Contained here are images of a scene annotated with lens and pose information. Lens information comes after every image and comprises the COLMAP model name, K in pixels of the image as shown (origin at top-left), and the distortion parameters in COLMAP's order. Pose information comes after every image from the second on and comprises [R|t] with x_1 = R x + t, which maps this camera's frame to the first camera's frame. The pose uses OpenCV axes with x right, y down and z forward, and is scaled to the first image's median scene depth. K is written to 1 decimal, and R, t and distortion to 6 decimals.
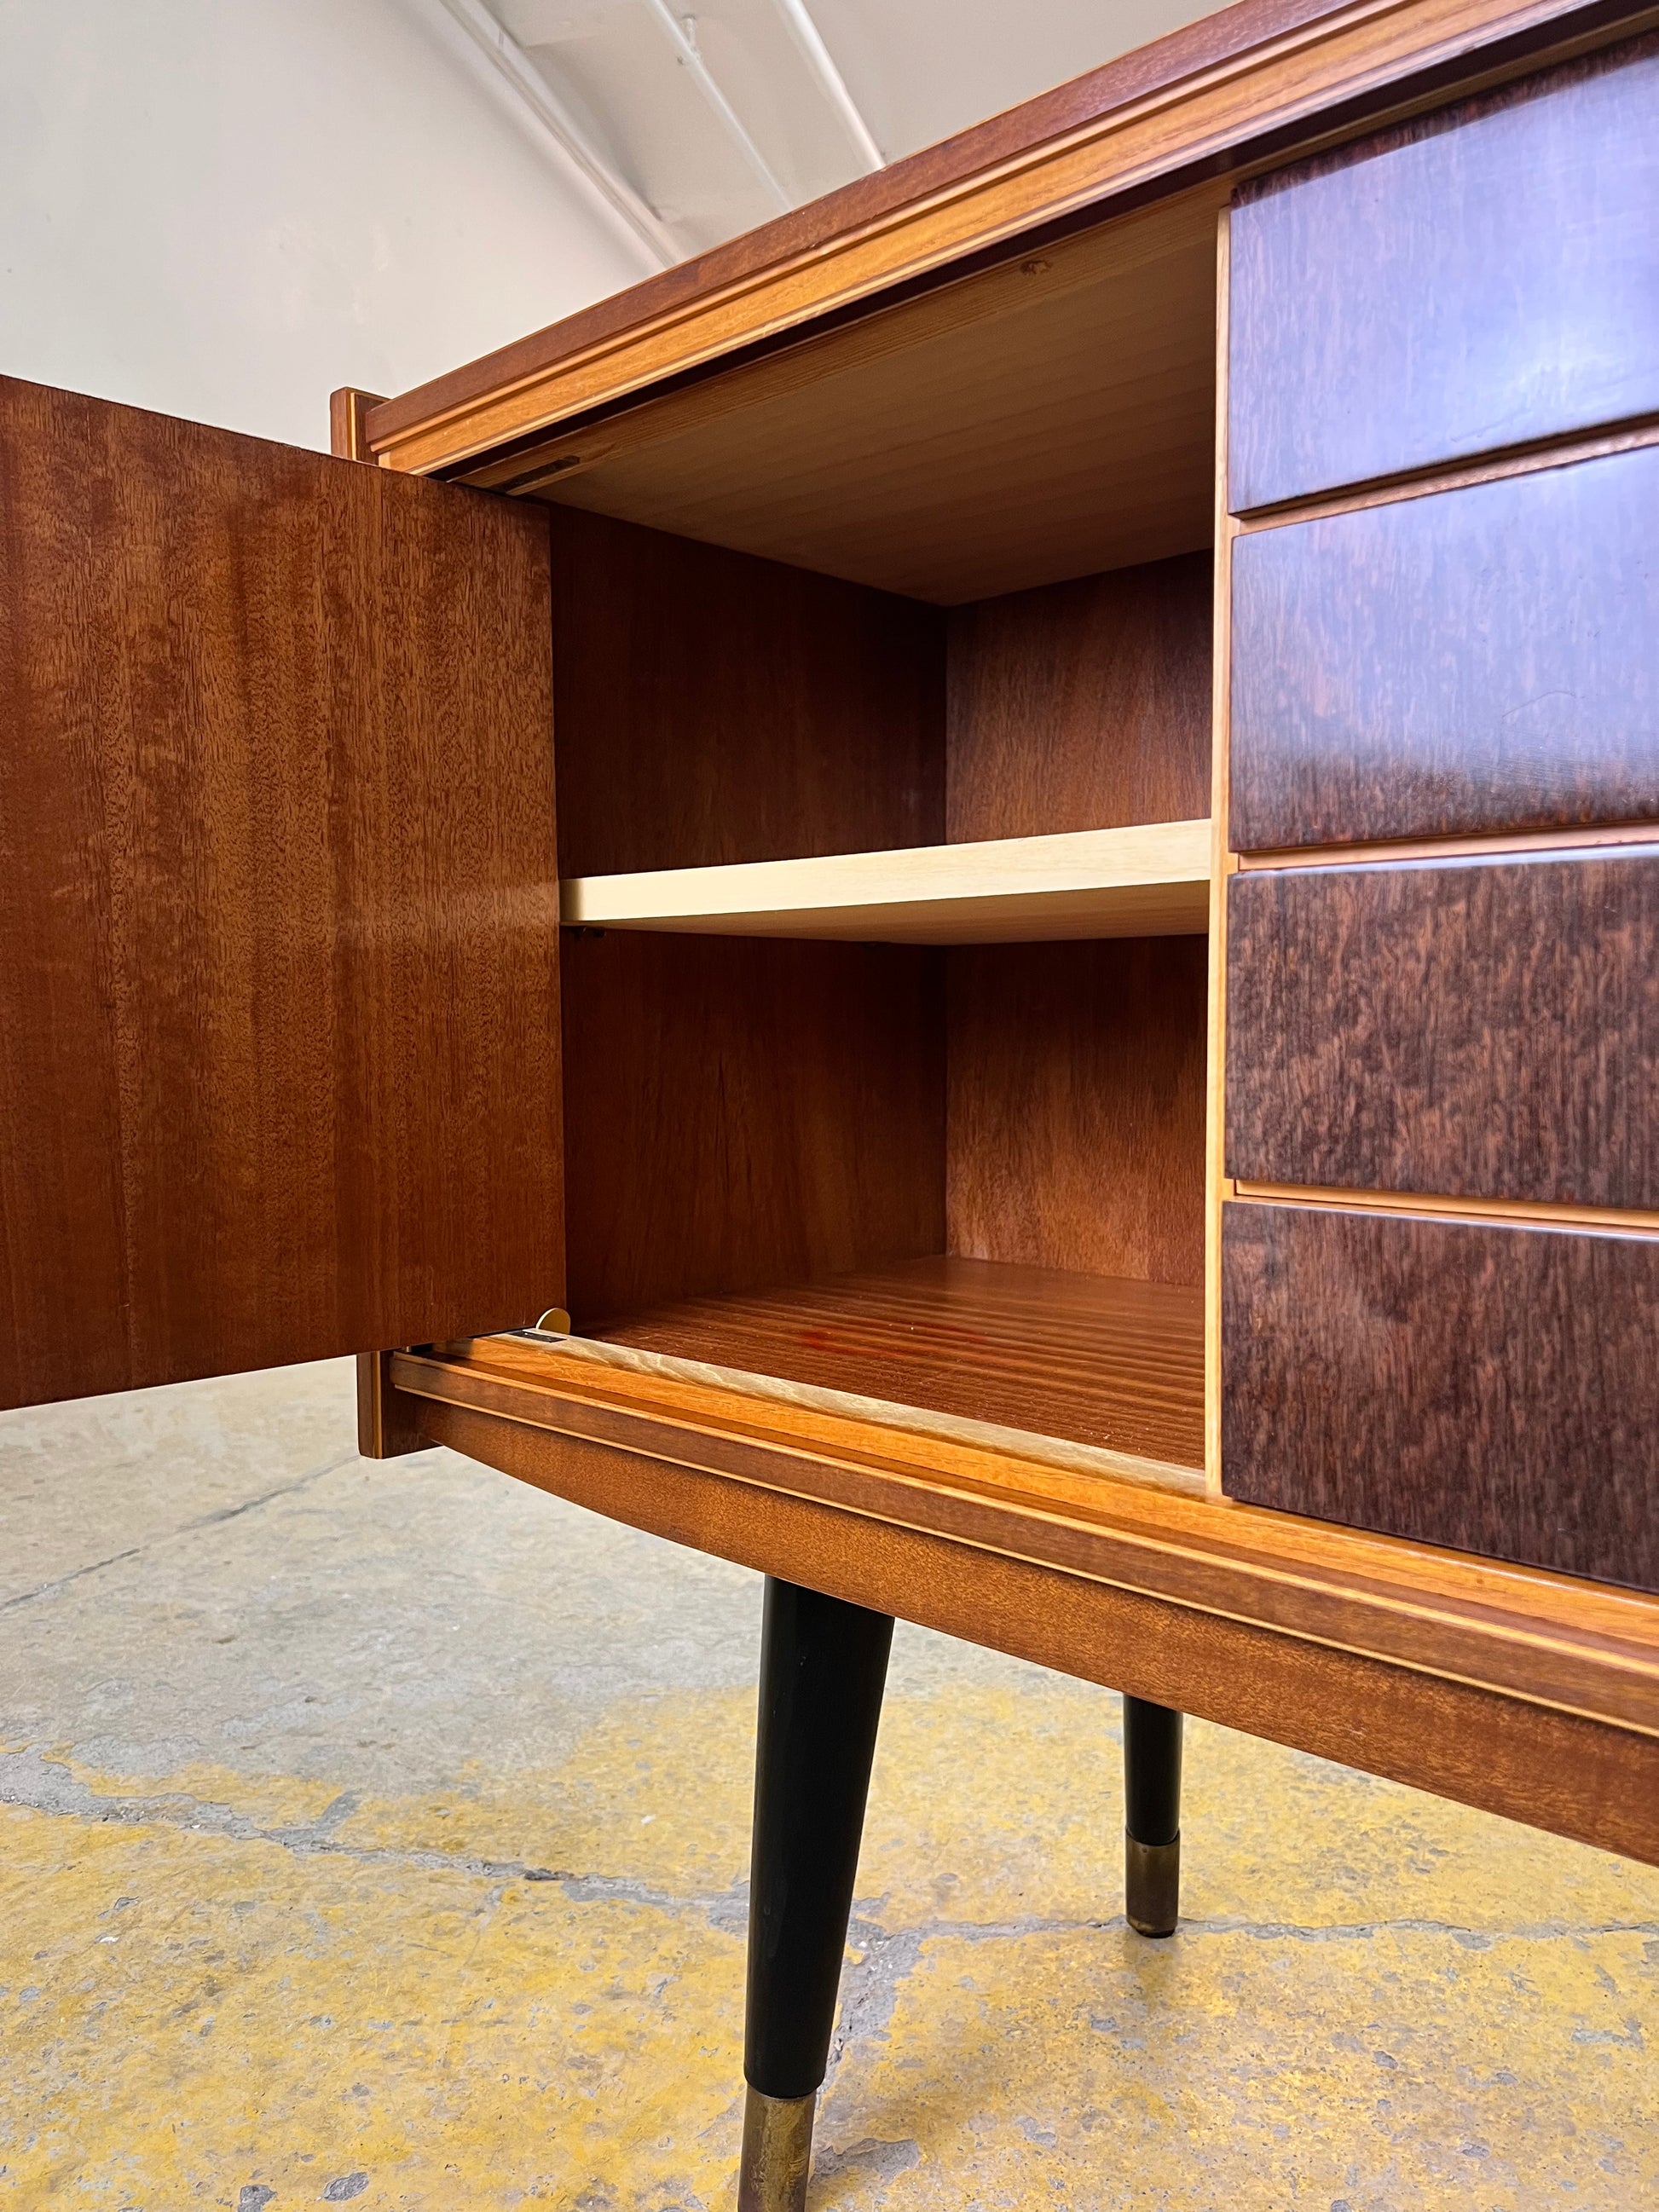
lens RADIAL K [[1658.8, 0, 839.3], [0, 1658.8, 1118.9], [0, 0, 1]] dist [0.044496, -0.053037]
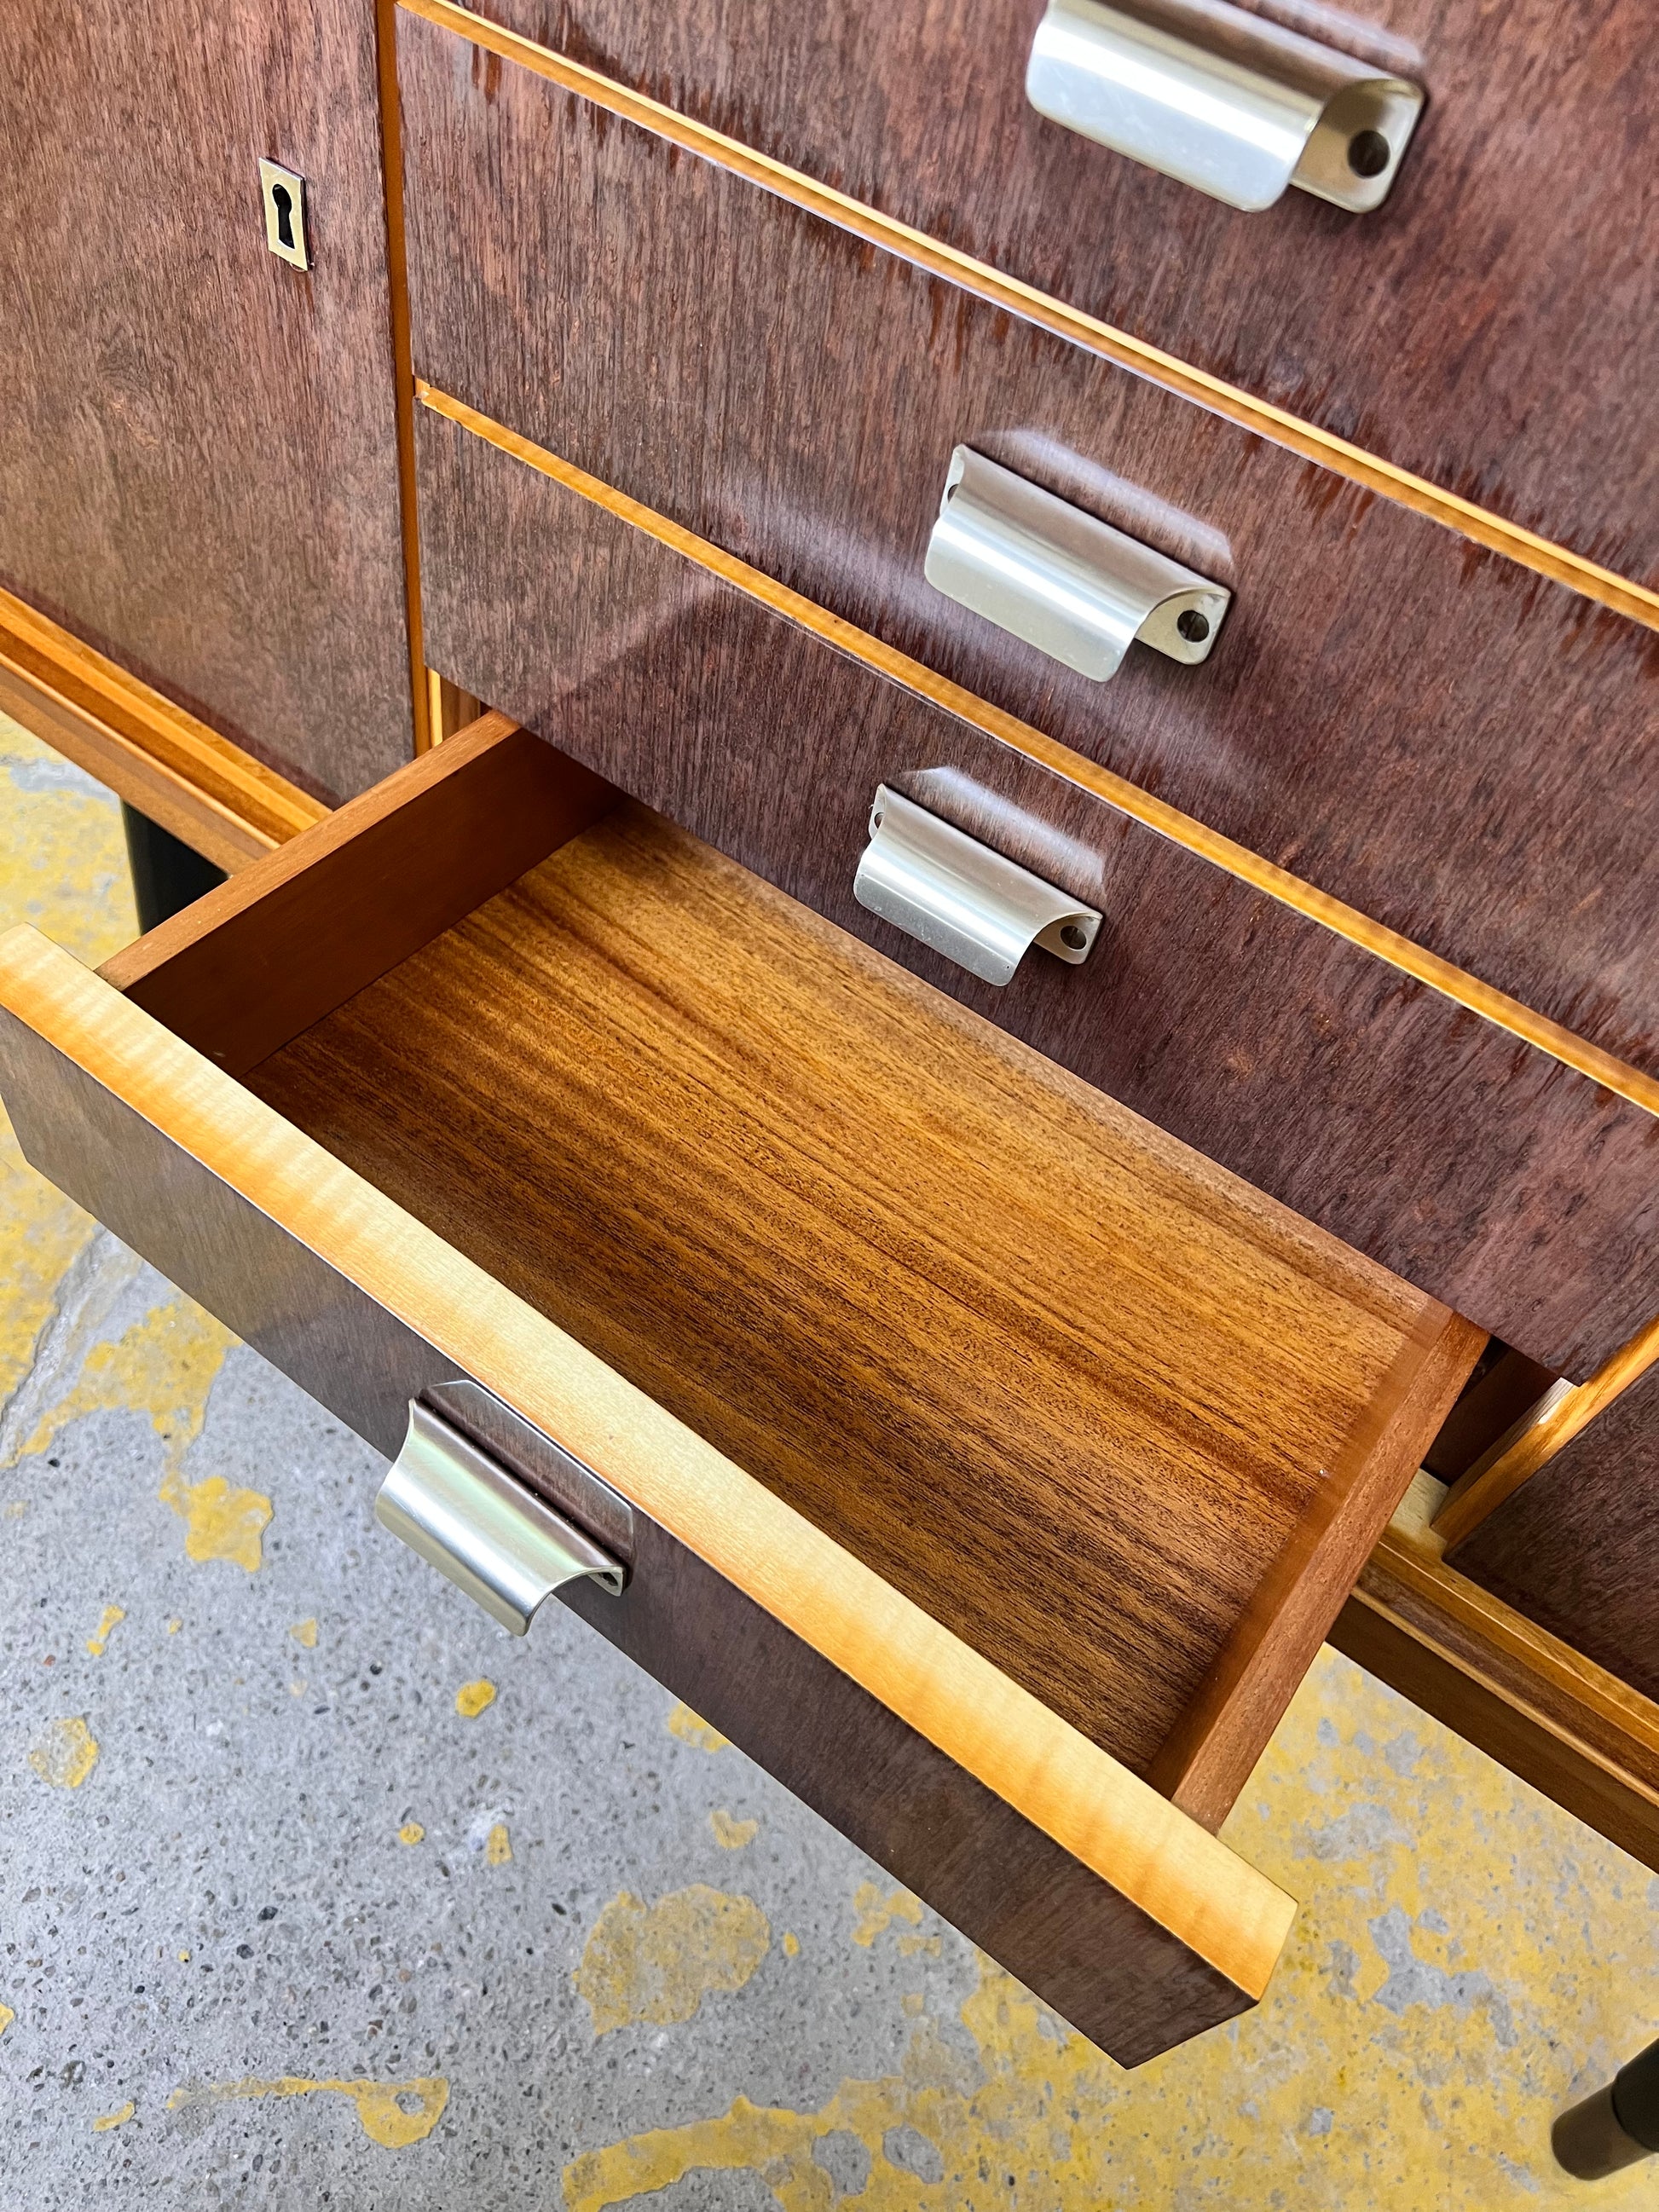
lens RADIAL K [[1689.2, 0, 830.3], [0, 1689.2, 1120.4], [0, 0, 1]] dist [0.047239, -0.068540]
pose [[0.978325, -0.011613, 0.206750, 0.163949], [-0.149584, 0.650791, 0.744376, -0.395704], [-0.143196, -0.759168, 0.634948, 0.032081]]
